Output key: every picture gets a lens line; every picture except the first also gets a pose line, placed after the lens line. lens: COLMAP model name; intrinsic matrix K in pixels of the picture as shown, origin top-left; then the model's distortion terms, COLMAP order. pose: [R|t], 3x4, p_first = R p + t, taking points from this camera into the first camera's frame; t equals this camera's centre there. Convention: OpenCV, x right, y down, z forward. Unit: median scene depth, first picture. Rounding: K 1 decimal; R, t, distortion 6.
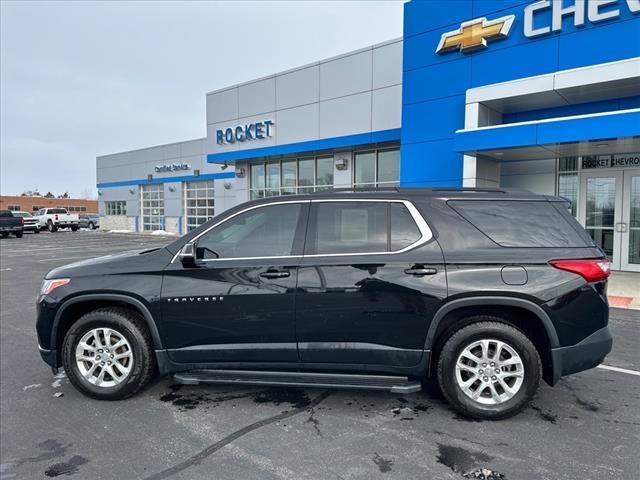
lens RADIAL K [[445.2, 0, 322.8], [0, 445.2, 240.9], [0, 0, 1]] dist [0.004681, -0.001139]
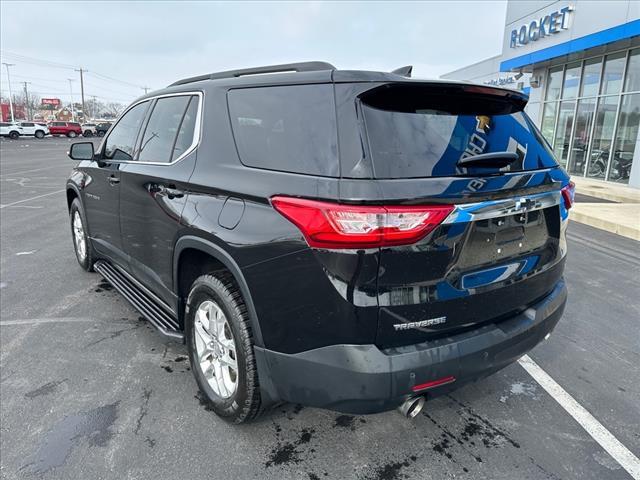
lens RADIAL K [[445.2, 0, 321.9], [0, 445.2, 235.6], [0, 0, 1]] dist [0.004681, -0.001139]
pose [[0.707280, 0.169947, -0.686202, 0.170510], [-0.056515, 0.981160, 0.184747, -0.001555], [0.704671, -0.091887, 0.703559, 0.120822]]
